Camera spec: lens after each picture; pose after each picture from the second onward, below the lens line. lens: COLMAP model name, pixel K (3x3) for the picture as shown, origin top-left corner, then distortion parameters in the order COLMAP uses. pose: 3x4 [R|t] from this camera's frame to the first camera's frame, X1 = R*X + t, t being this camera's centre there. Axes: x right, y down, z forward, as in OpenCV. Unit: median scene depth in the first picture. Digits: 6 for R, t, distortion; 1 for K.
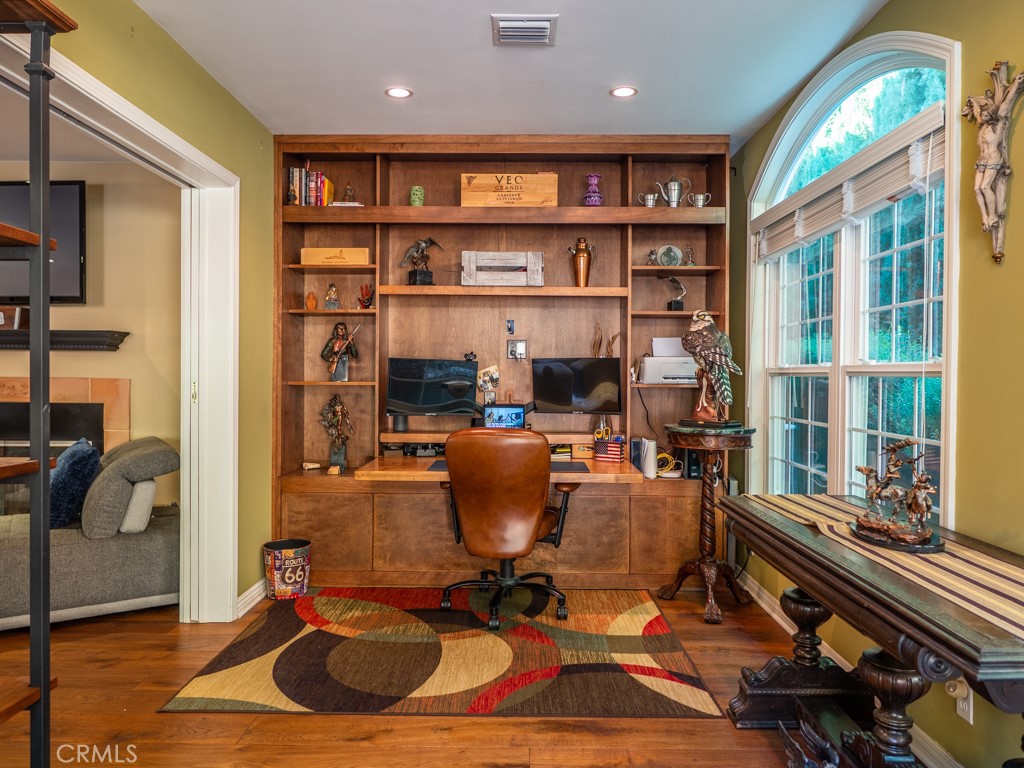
lens RADIAL K [[726.0, 0, 513.7], [0, 726.0, 381.7], [0, 0, 1]] dist [-0.011291, 0.008523]
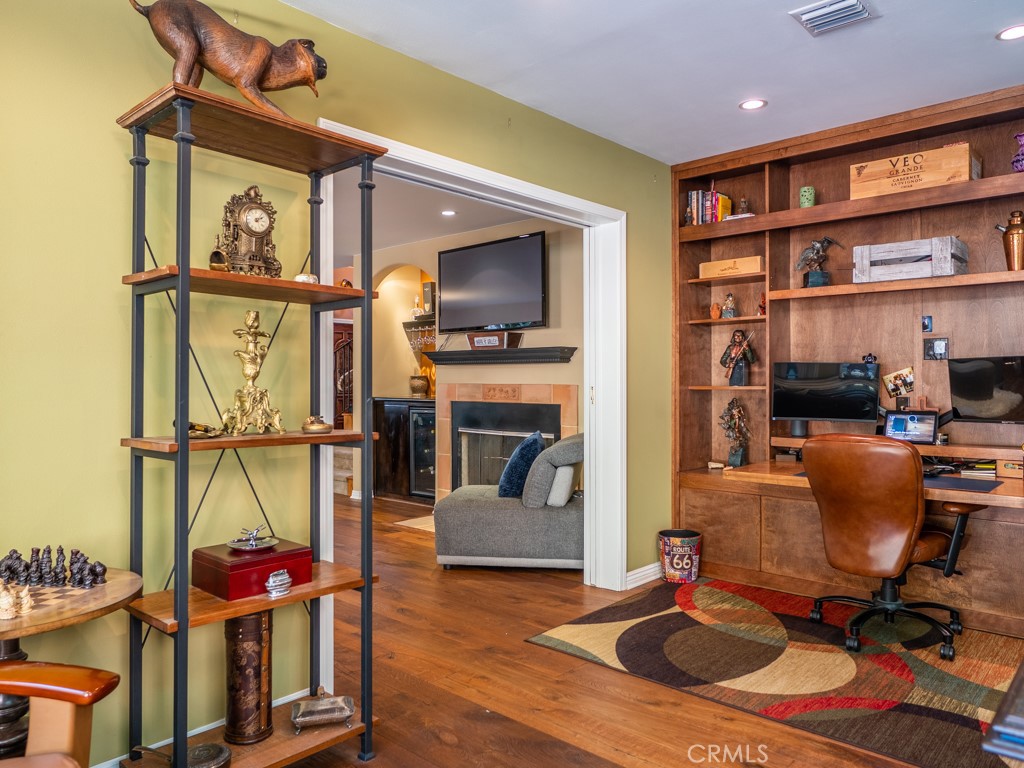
lens RADIAL K [[726.0, 0, 532.8], [0, 726.0, 381.4], [0, 0, 1]] dist [-0.011291, 0.008523]
pose [[0.748389, -0.009101, -0.663197, 0.245605], [0.001553, 0.999927, -0.011969, 0.005056], [0.663258, 0.007928, 0.748349, 0.022416]]
